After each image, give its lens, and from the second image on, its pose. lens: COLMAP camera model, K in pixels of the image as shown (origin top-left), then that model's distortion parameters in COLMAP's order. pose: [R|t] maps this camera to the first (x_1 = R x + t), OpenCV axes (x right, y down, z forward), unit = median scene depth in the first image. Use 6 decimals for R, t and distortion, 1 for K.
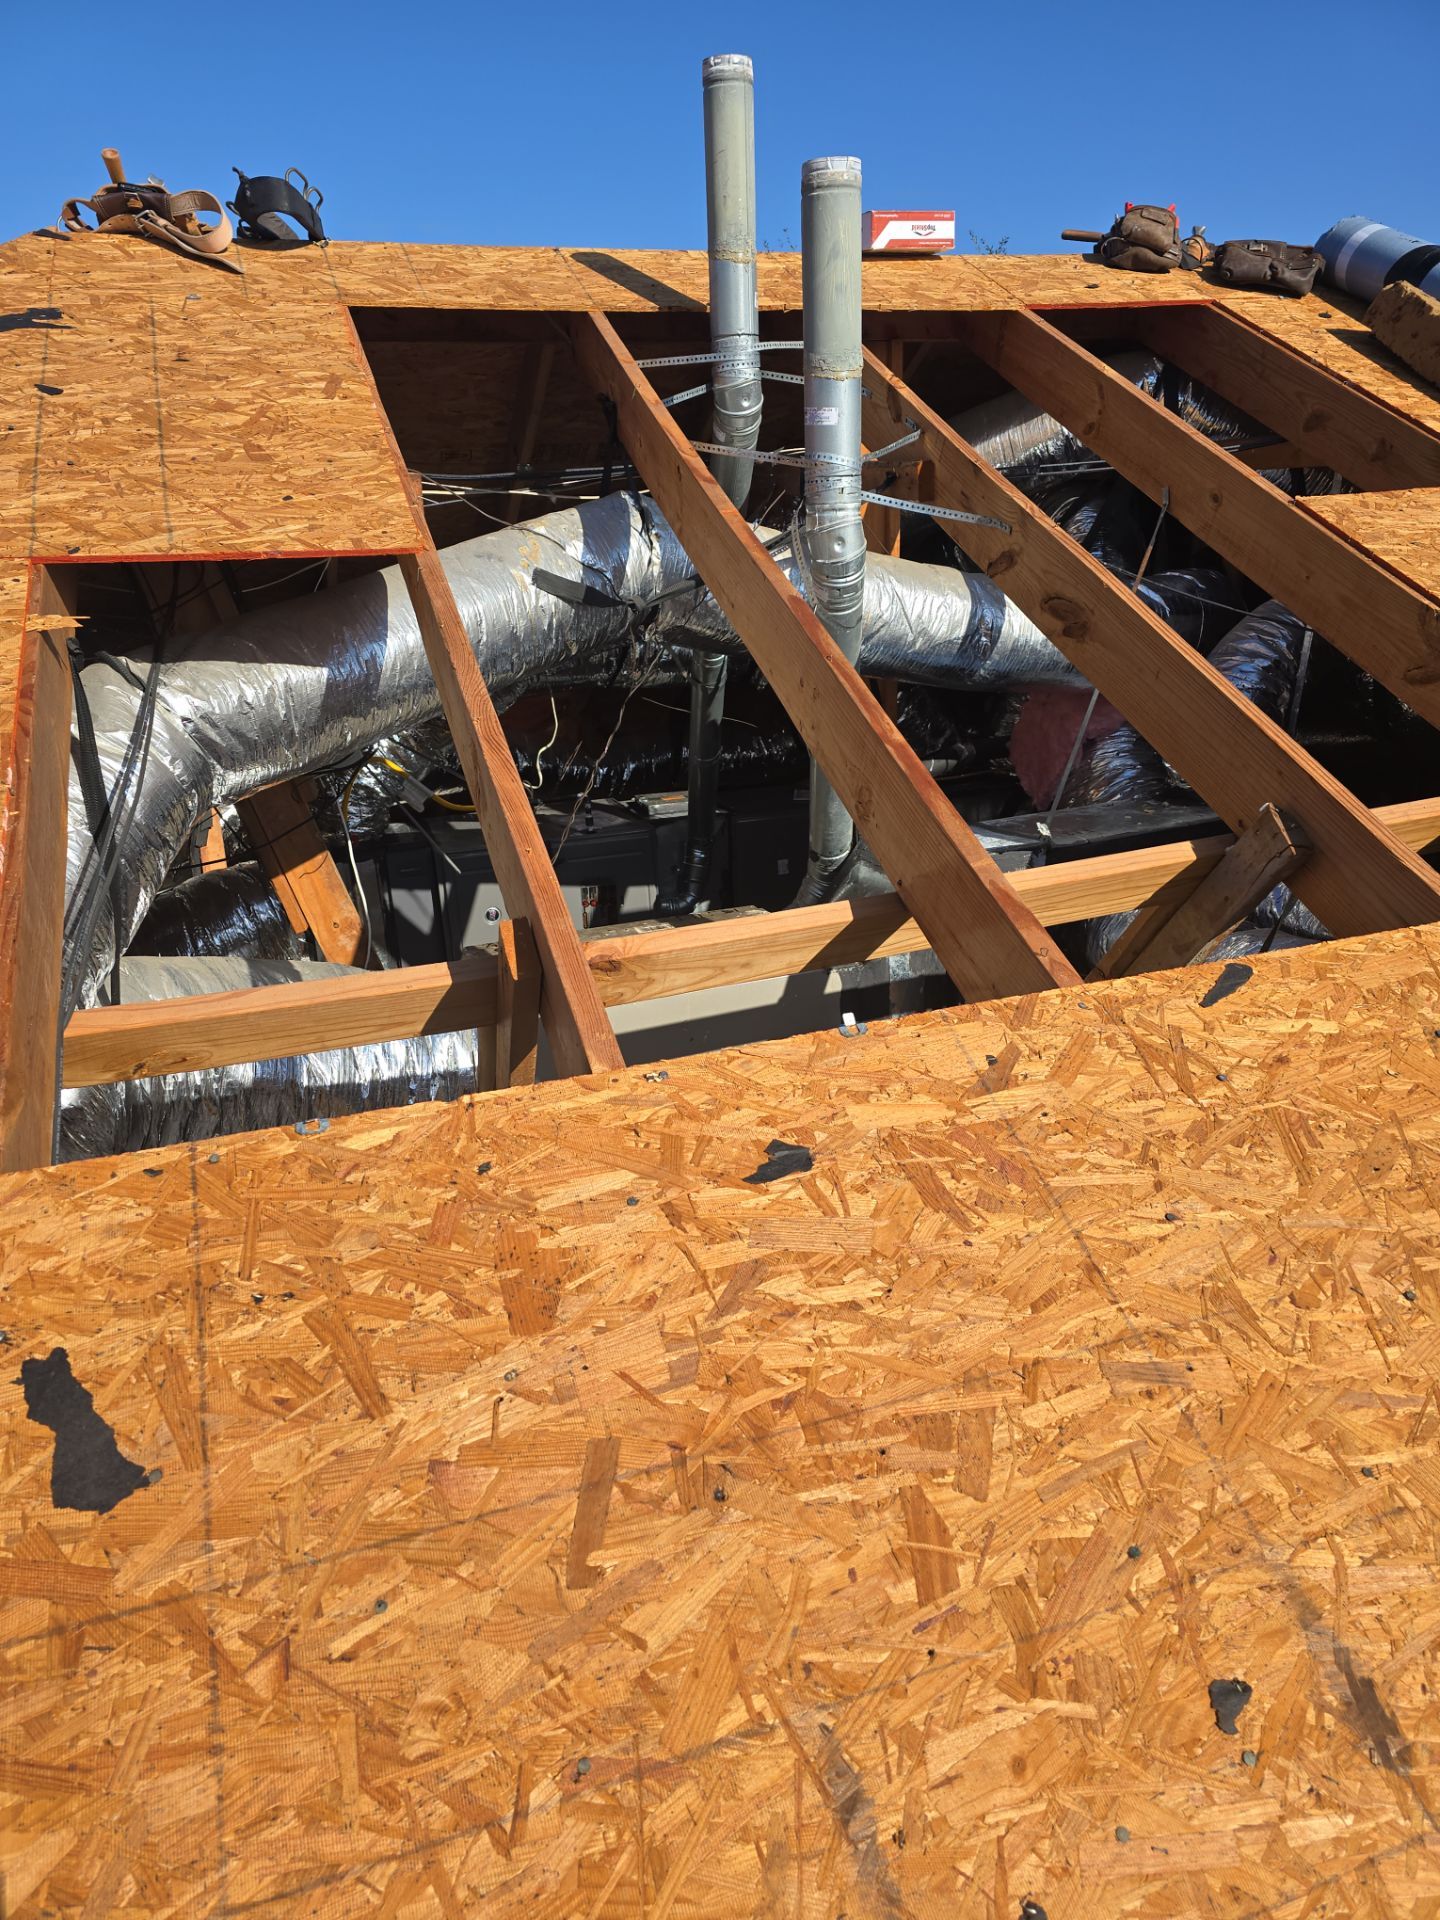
lens RADIAL K [[1262.0, 0, 732.4], [0, 1262.0, 941.8], [0, 0, 1]] dist [0.074077, -0.068400]
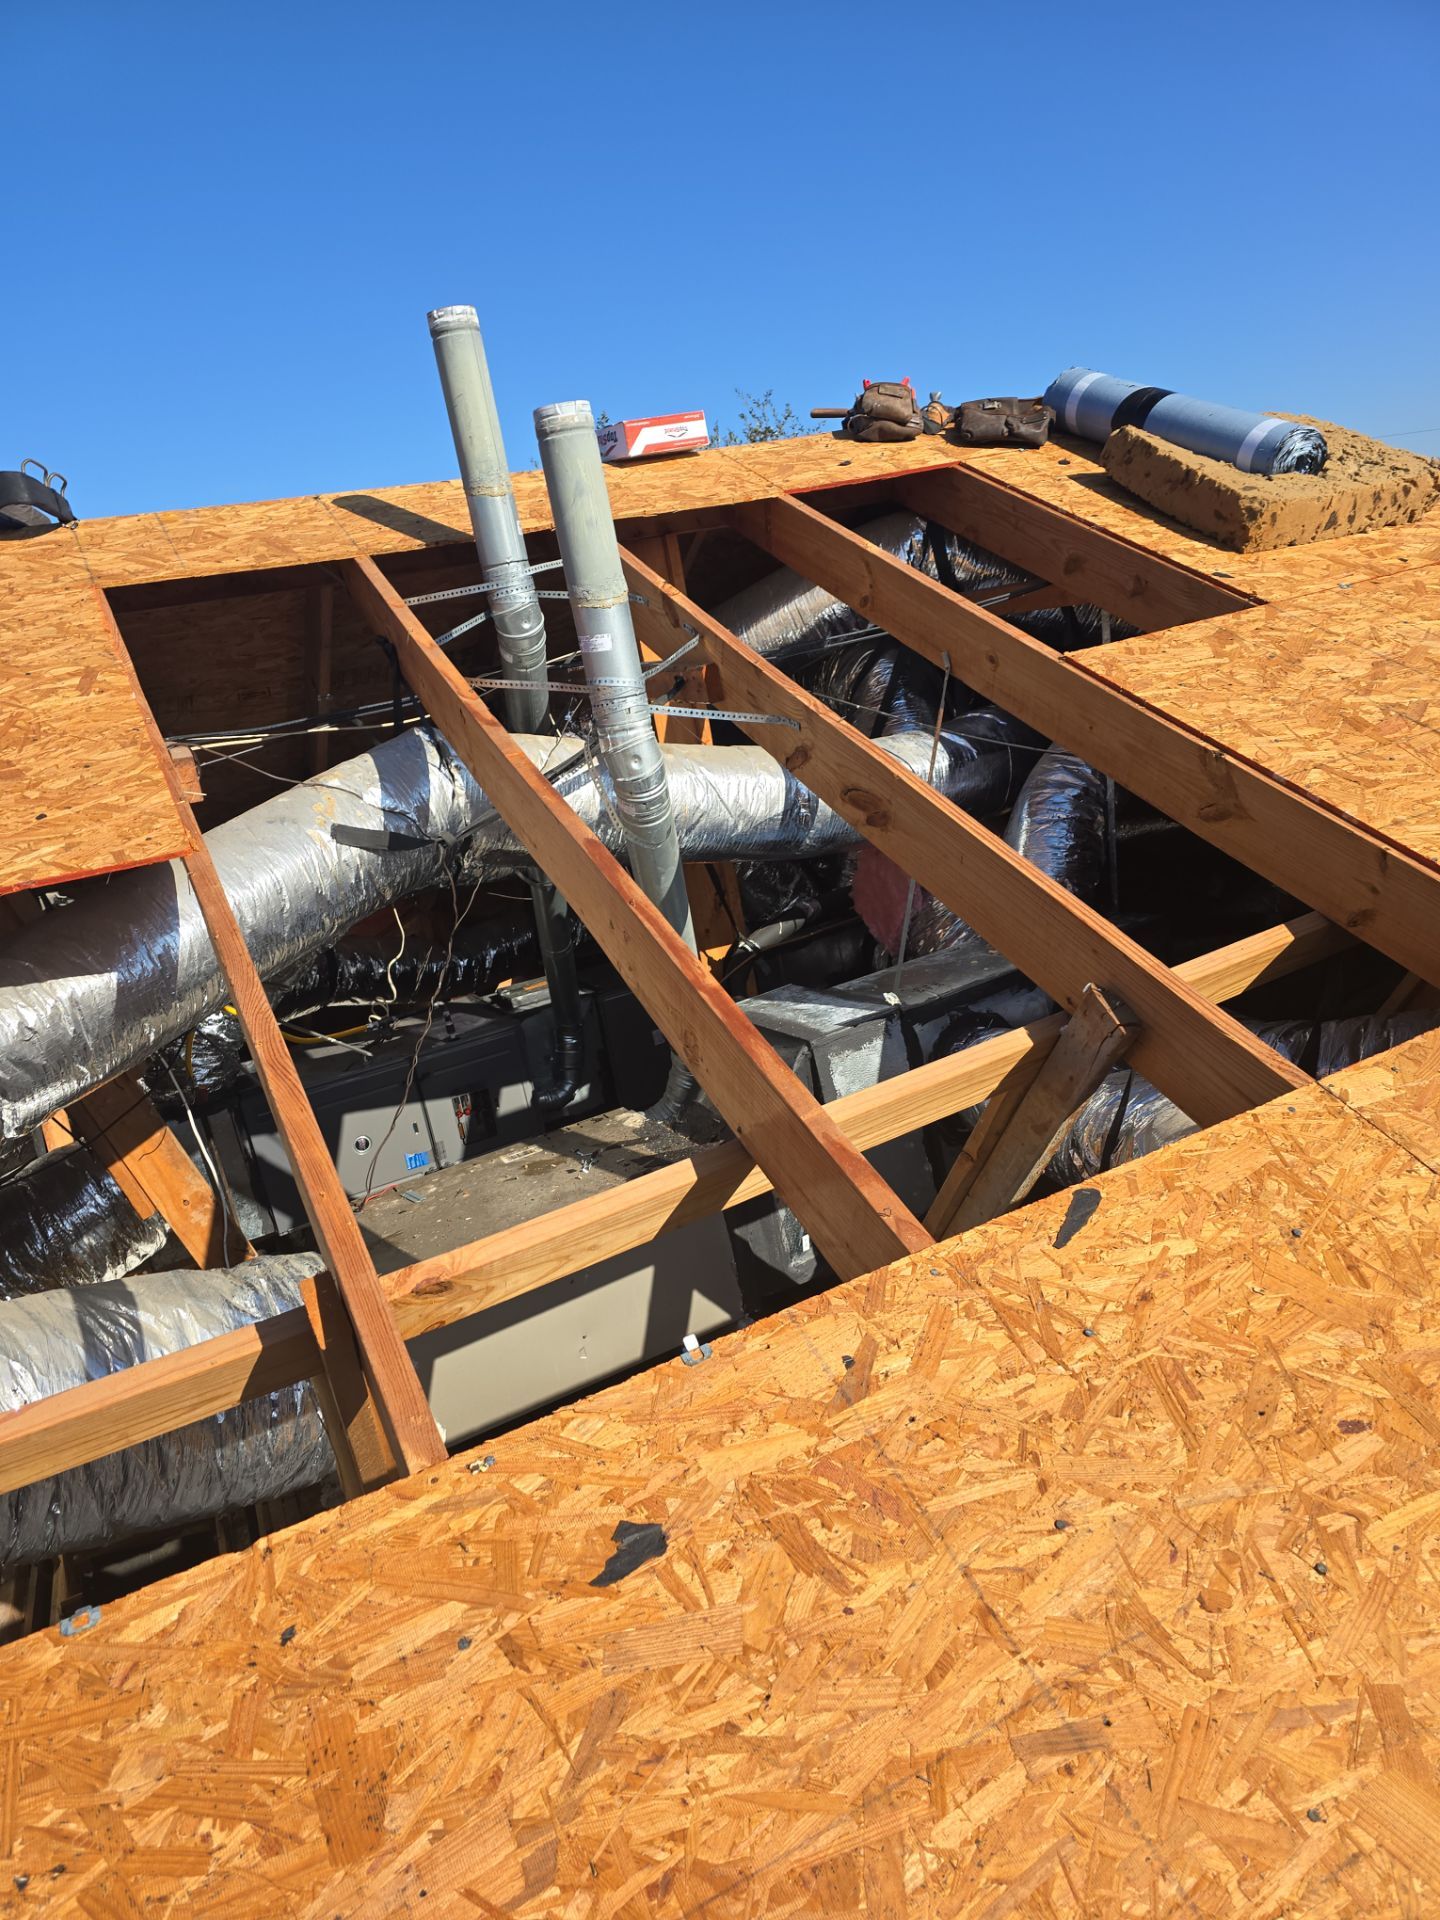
lens RADIAL K [[1262.0, 0, 732.4], [0, 1262.0, 941.8], [0, 0, 1]] dist [0.074077, -0.068400]
pose [[0.982277, -0.164955, 0.089009, 0.088760], [0.172901, 0.980775, -0.090474, -0.134459], [-0.072373, 0.104261, 0.991913, 0.055743]]
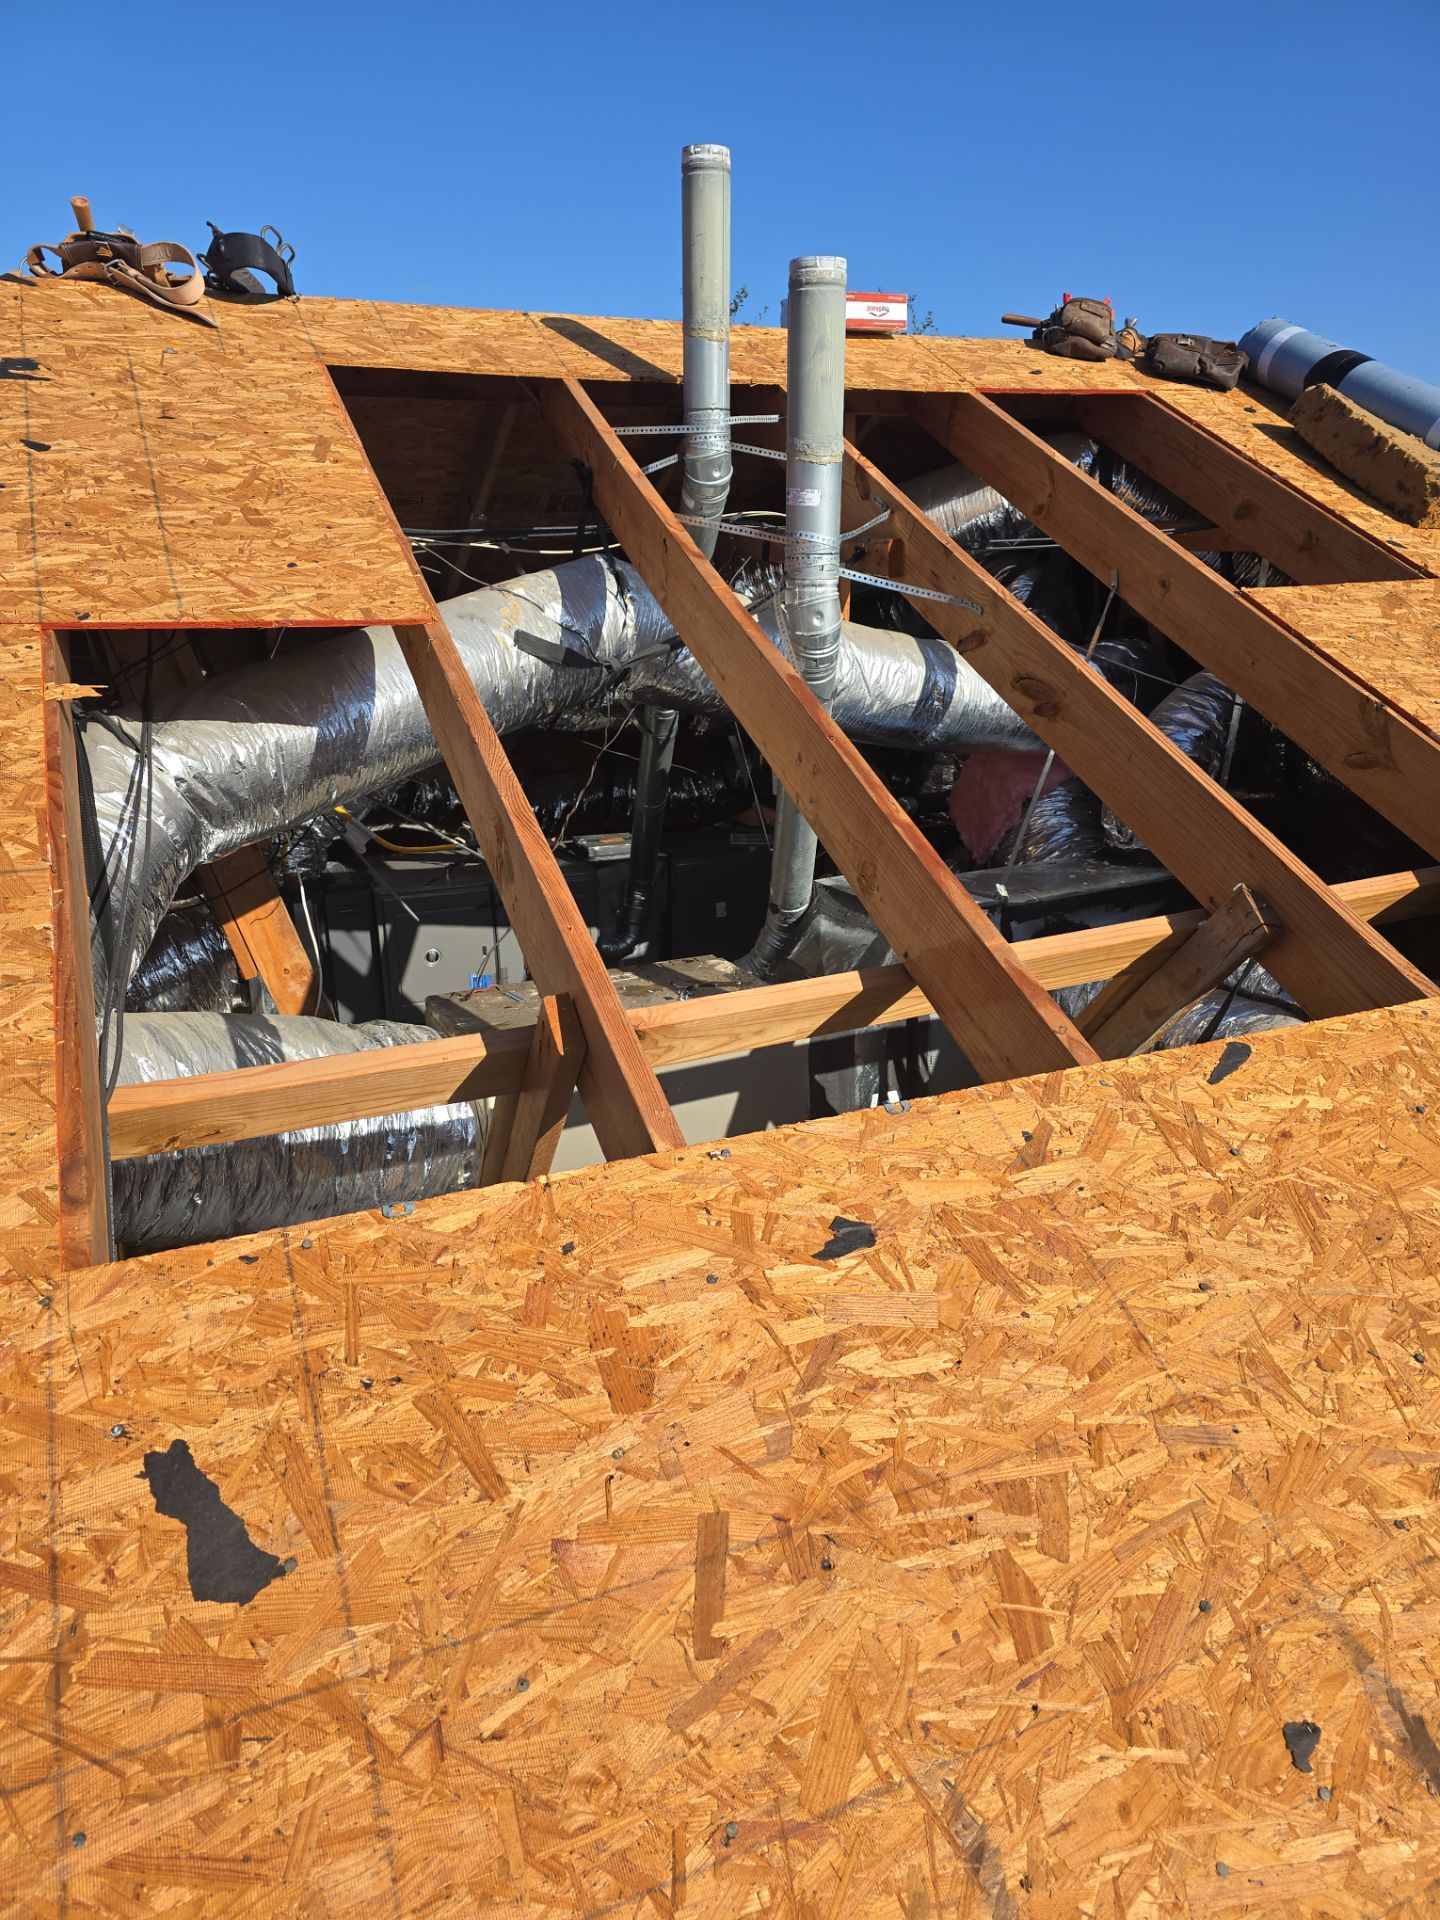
lens RADIAL K [[1262.0, 0, 732.4], [0, 1262.0, 941.8], [0, 0, 1]] dist [0.074077, -0.068400]
pose [[0.996688, 0.007494, 0.080969, -0.129787], [-0.005717, 0.999738, -0.022161, -0.045246], [-0.081114, 0.021624, 0.996470, -0.050002]]
